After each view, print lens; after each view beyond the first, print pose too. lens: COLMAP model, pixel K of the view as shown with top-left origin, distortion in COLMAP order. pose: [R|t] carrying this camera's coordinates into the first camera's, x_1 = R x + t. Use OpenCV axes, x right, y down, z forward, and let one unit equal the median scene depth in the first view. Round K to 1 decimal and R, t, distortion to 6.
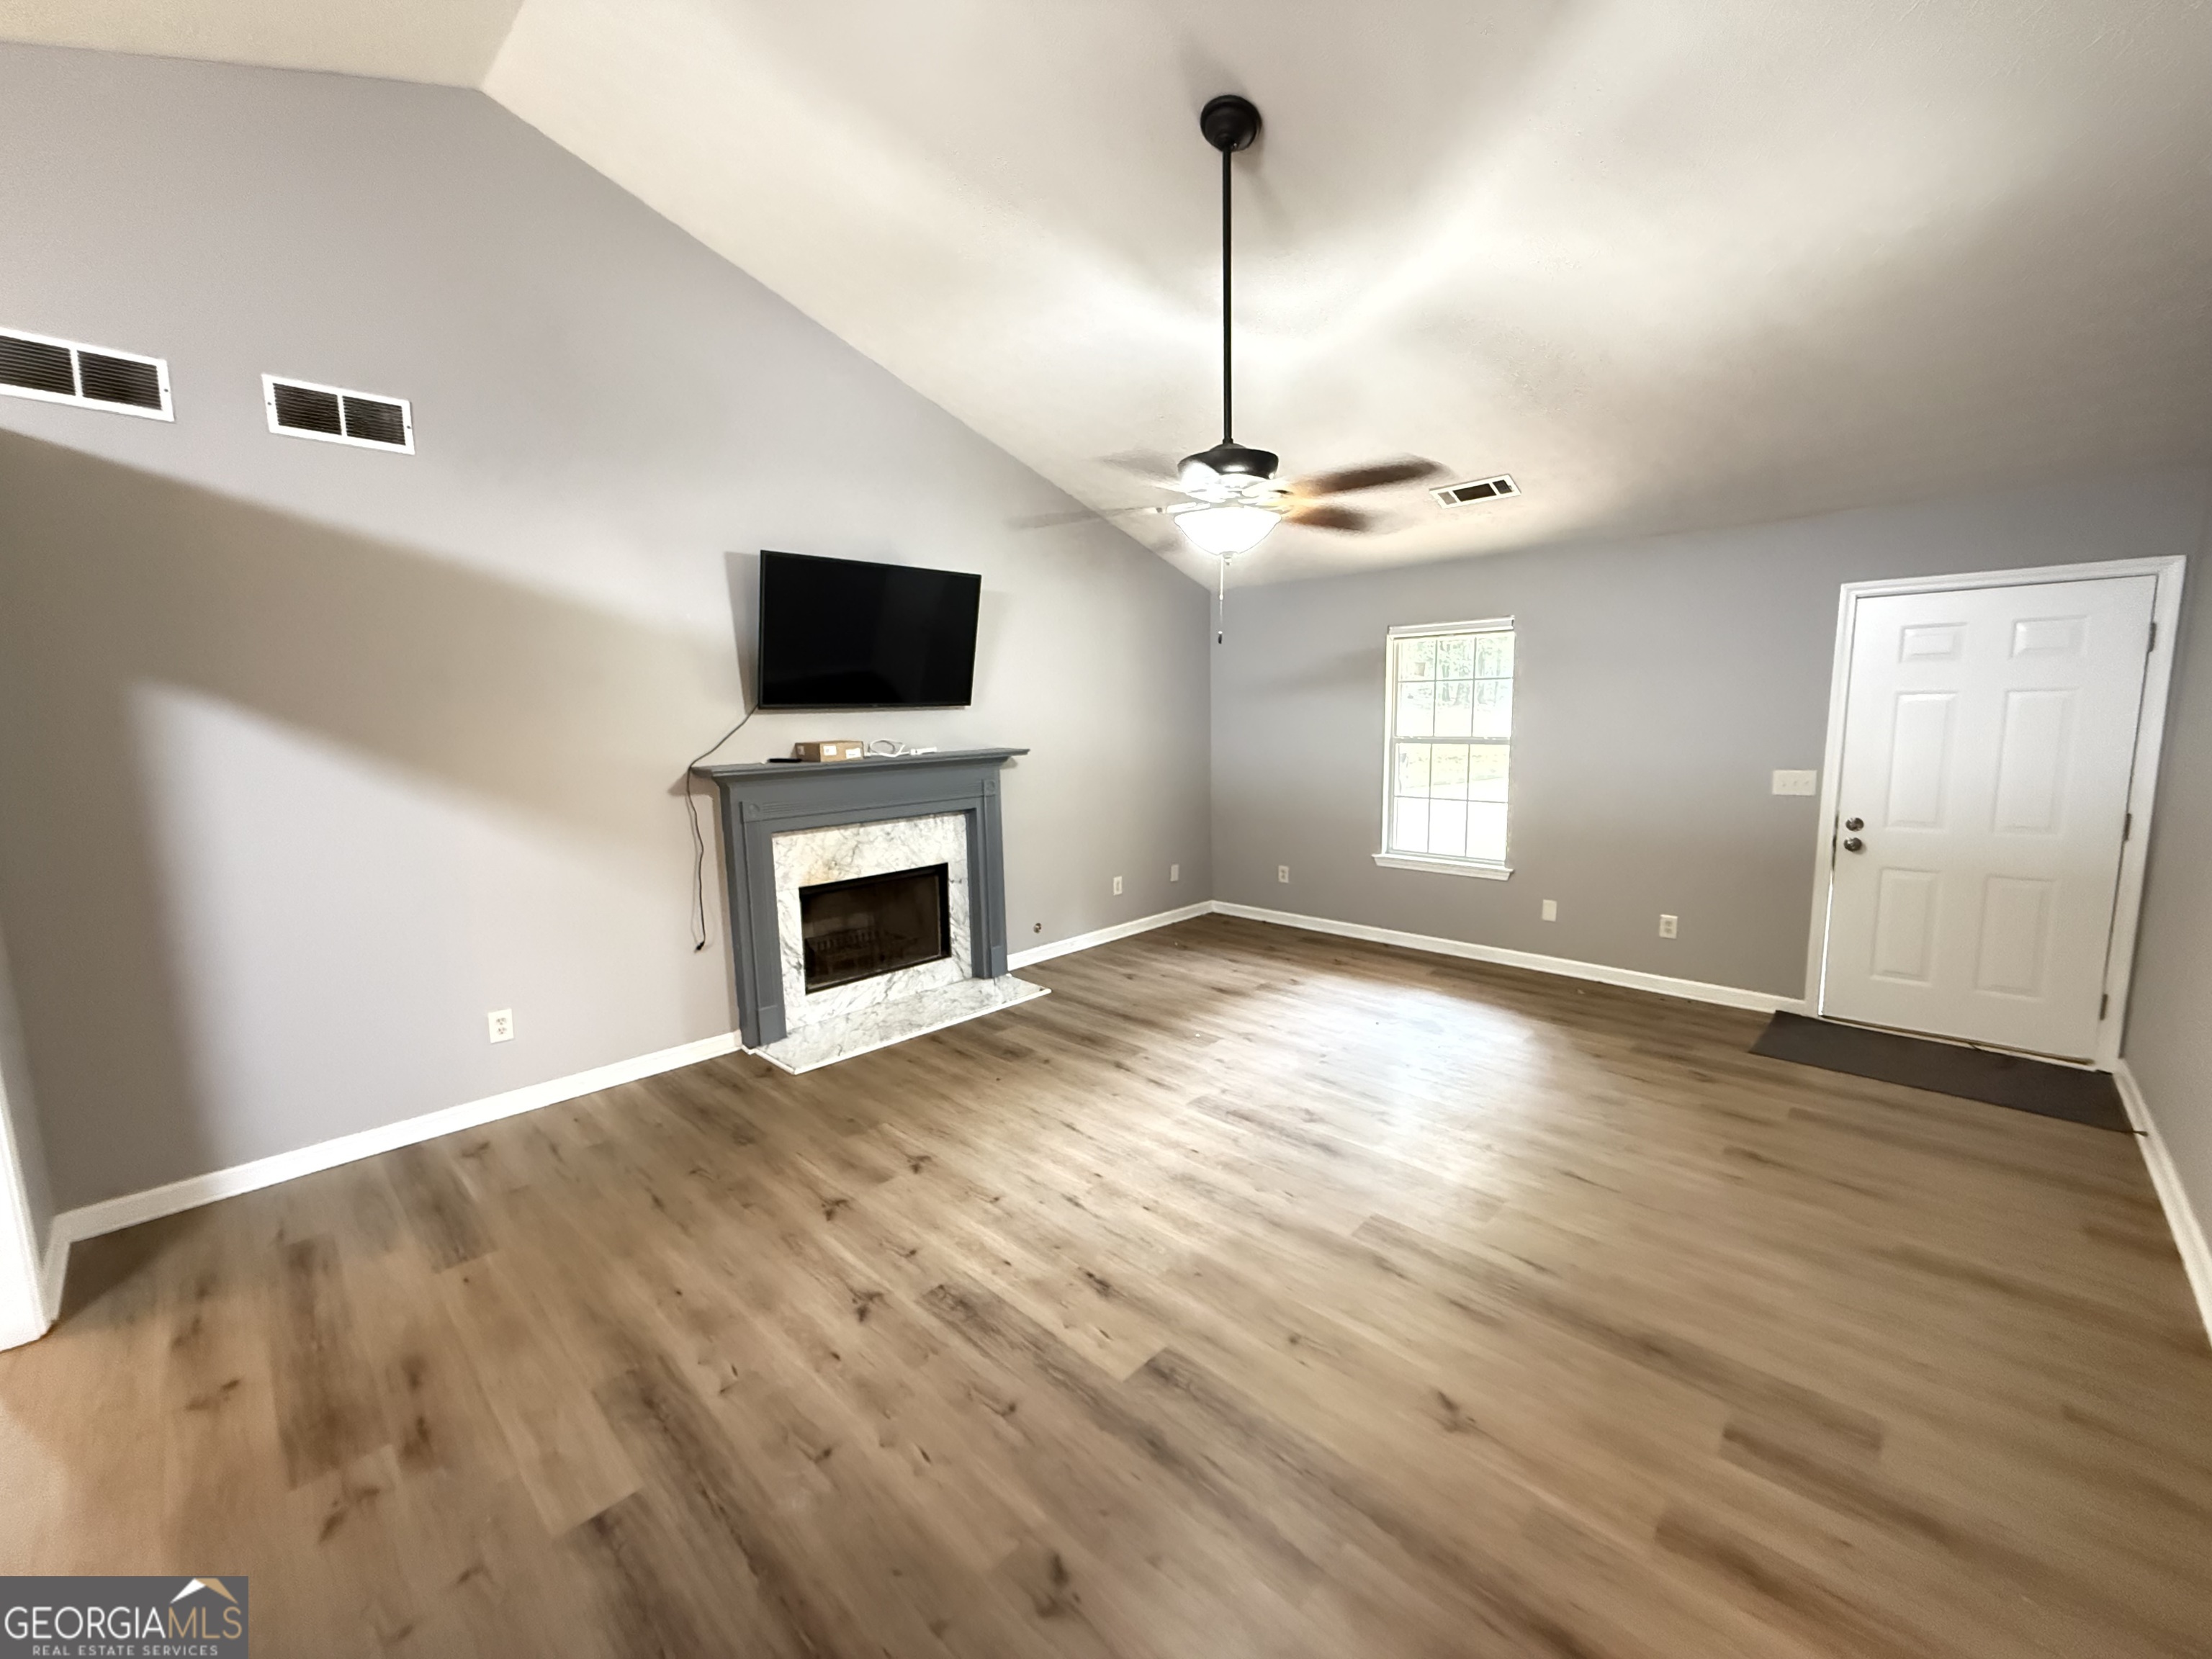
lens RADIAL K [[882.2, 0, 1105.1], [0, 882.2, 828.2], [0, 0, 1]] dist [0.000103, 0.000330]
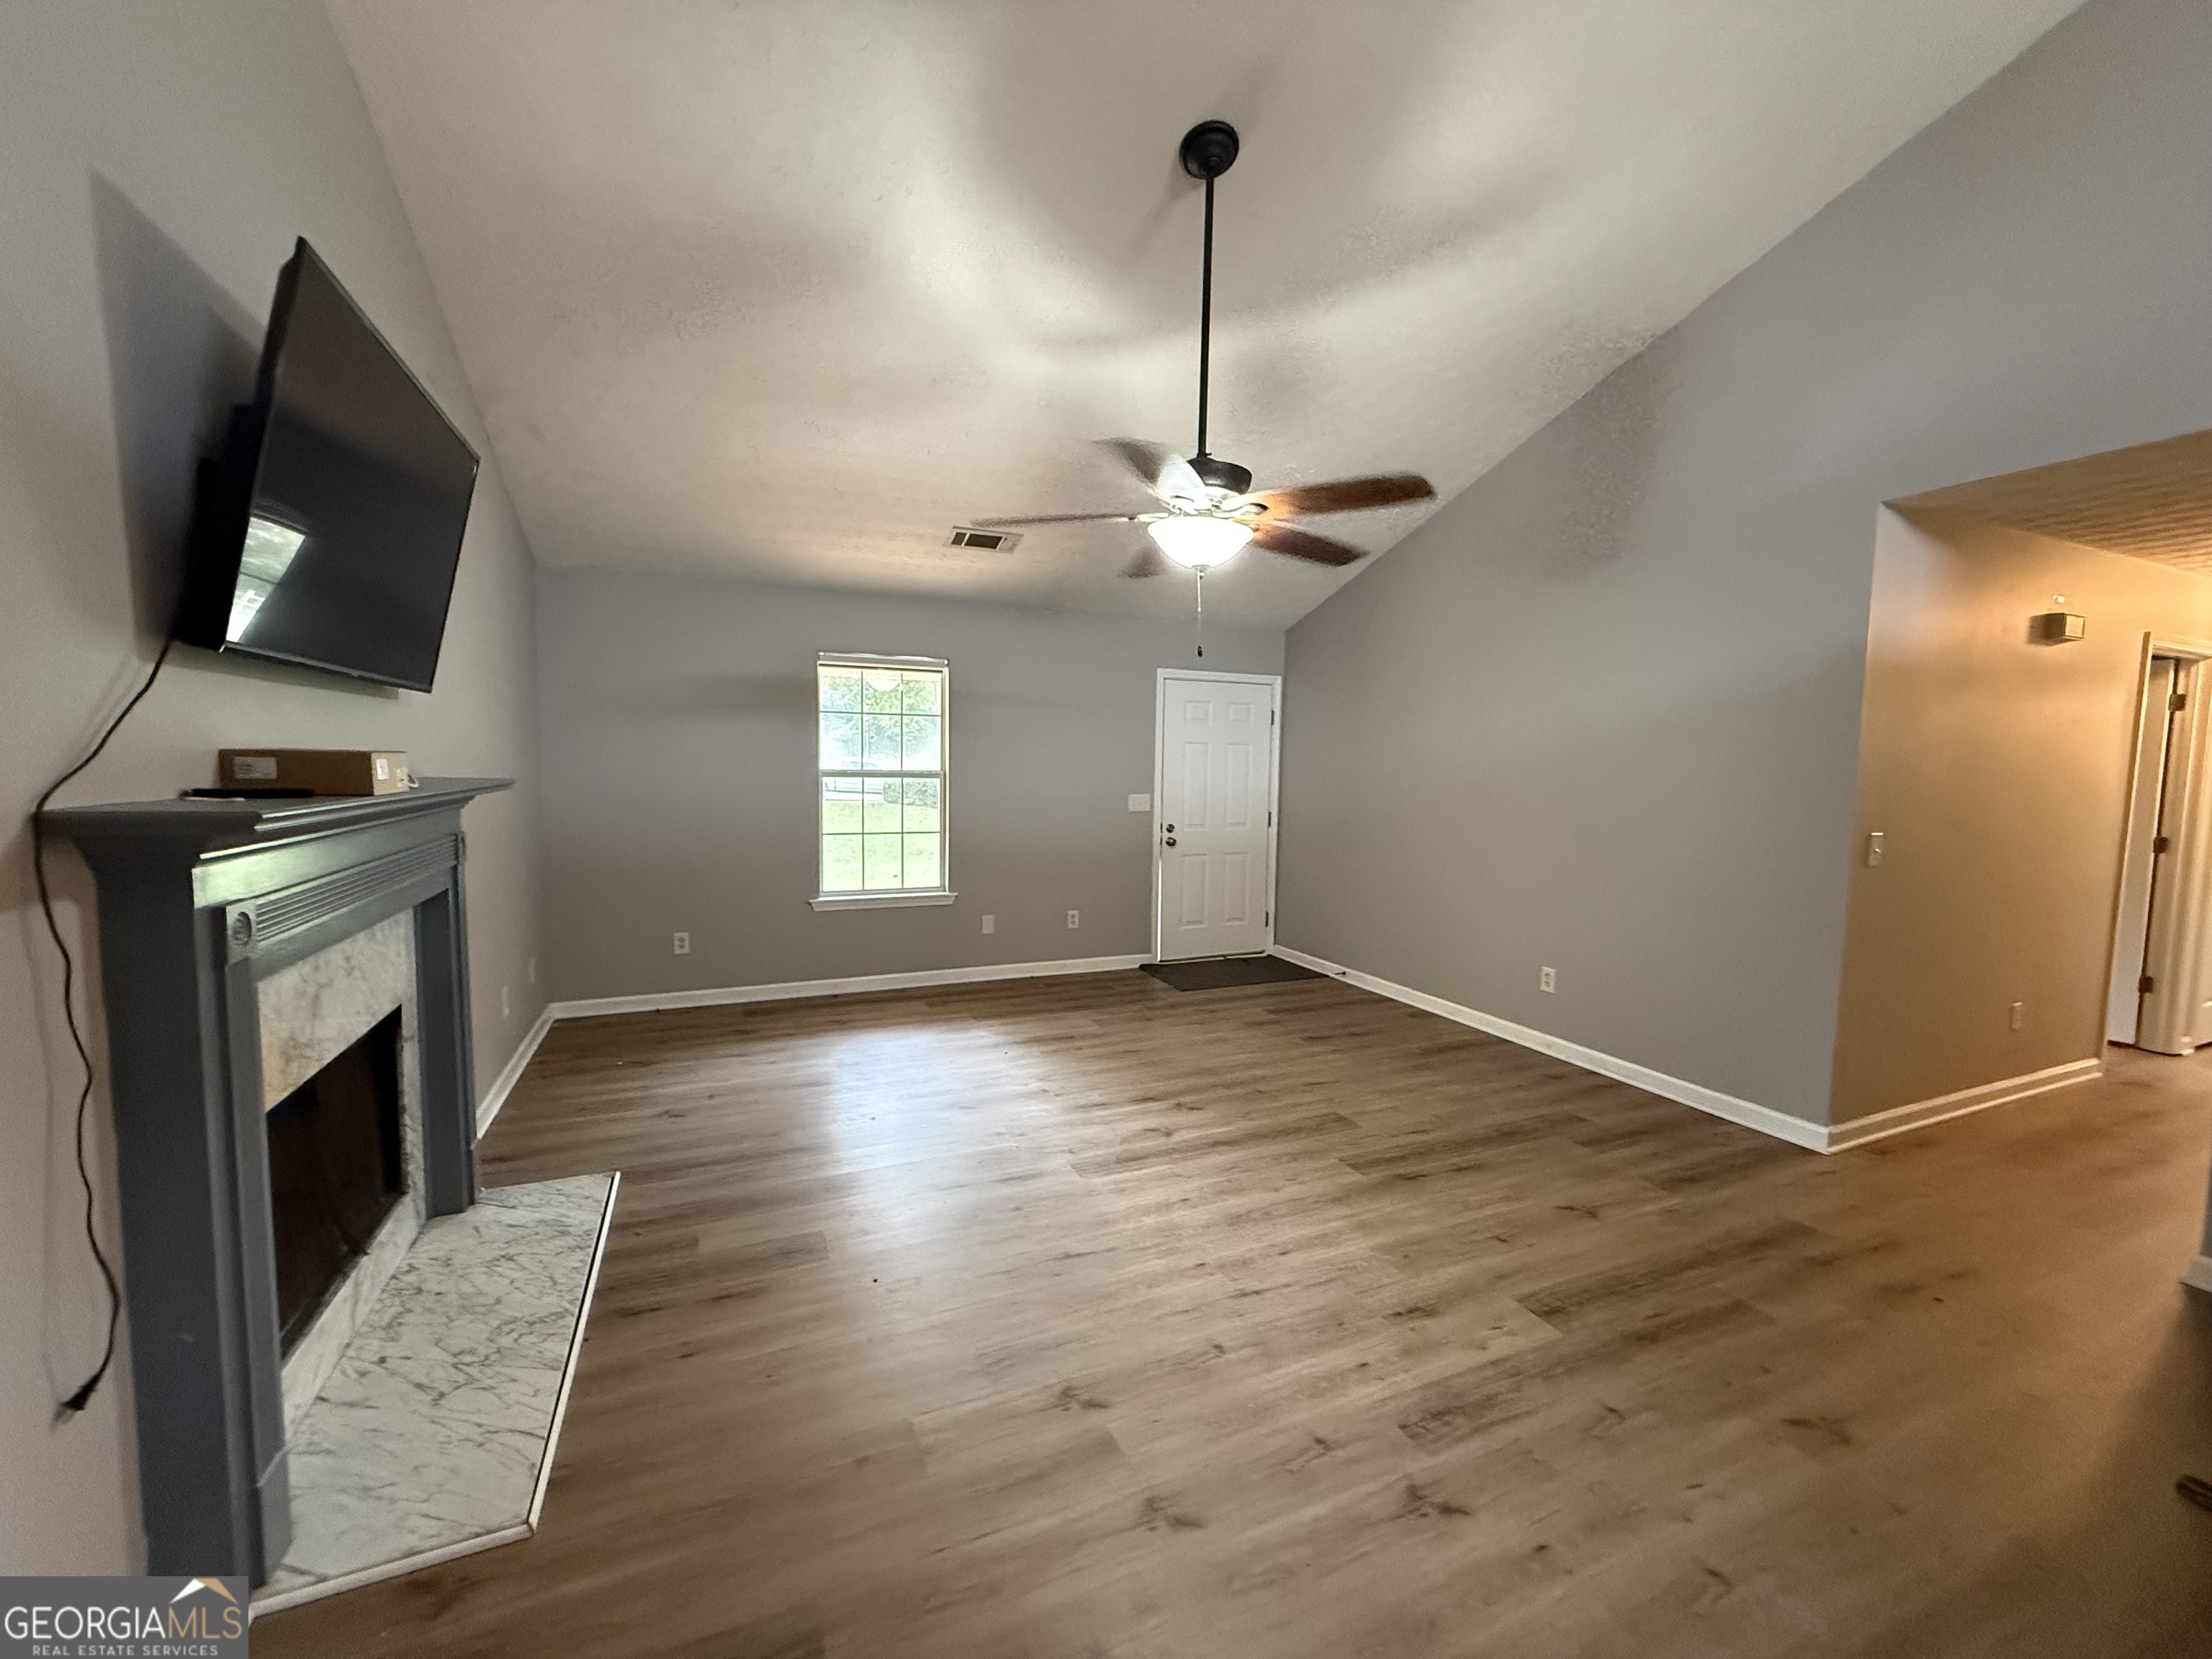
lens RADIAL K [[882.2, 0, 1105.0], [0, 882.2, 836.0], [0, 0, 1]] dist [0.000103, 0.000330]
pose [[0.379756, -0.054560, 0.923476, -0.683208], [0.101733, 0.994668, 0.016931, -0.032922], [-0.919476, 0.087518, 0.383281, 0.618790]]
